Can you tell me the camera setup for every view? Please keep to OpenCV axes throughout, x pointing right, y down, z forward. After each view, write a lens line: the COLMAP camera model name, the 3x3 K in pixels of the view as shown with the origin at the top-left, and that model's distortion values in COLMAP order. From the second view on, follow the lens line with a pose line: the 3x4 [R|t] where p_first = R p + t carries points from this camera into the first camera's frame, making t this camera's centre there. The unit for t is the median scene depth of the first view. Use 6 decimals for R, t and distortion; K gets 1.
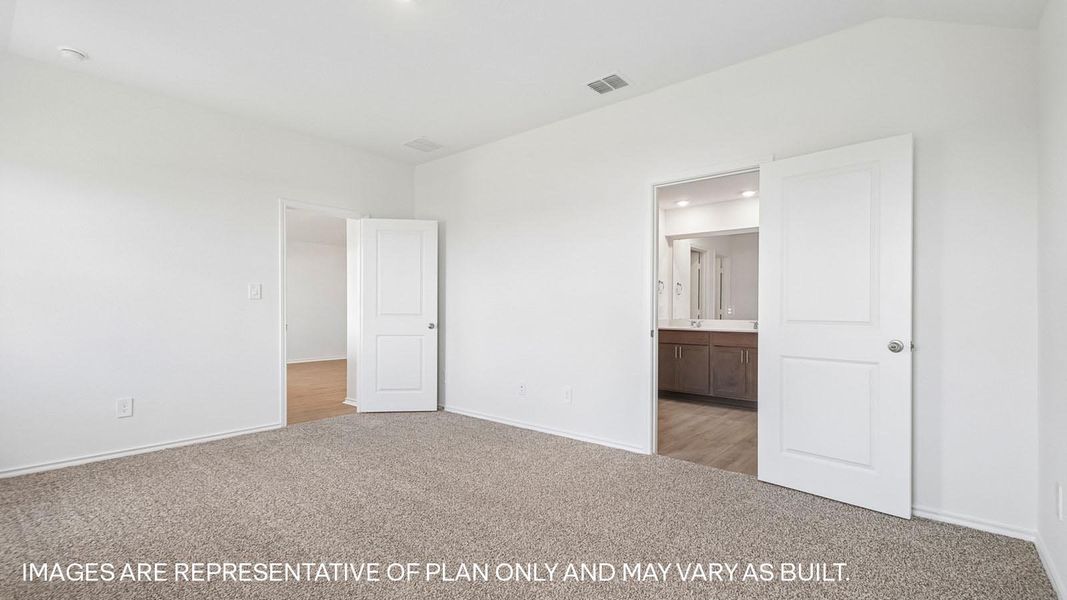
lens RADIAL K [[470.1, 0, 530.5], [0, 470.1, 308.6], [0, 0, 1]] dist [-0.000620, -0.000217]
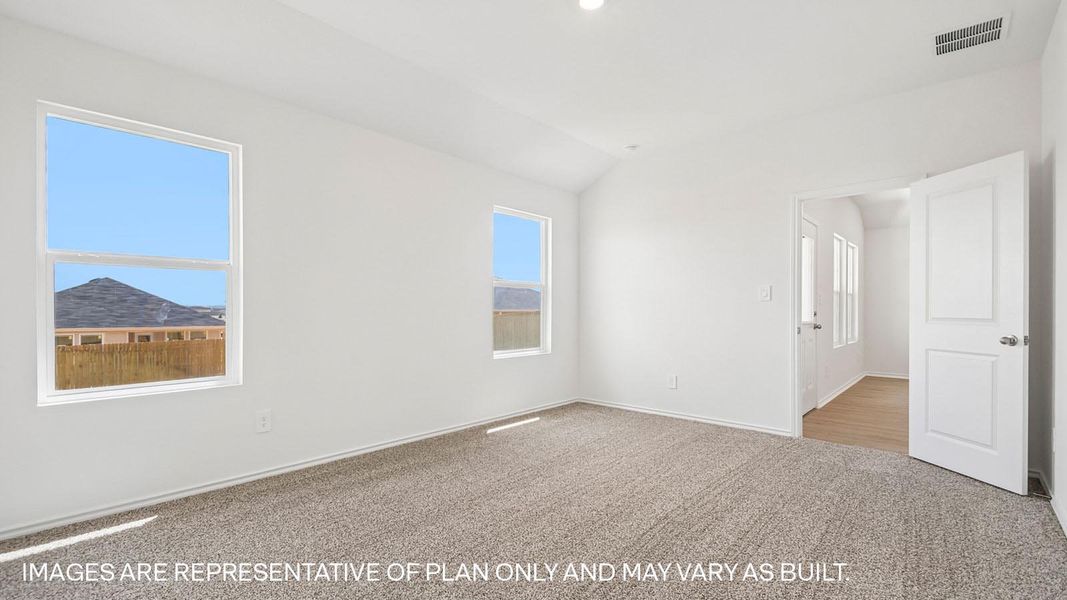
lens RADIAL K [[470.1, 0, 530.5], [0, 470.1, 308.6], [0, 0, 1]] dist [-0.000620, -0.000217]
pose [[-0.035593, -0.006315, -0.999346, 0.426572], [-0.003234, 0.999976, -0.006204, 0.004359], [0.999361, 0.003011, -0.035613, 0.505322]]
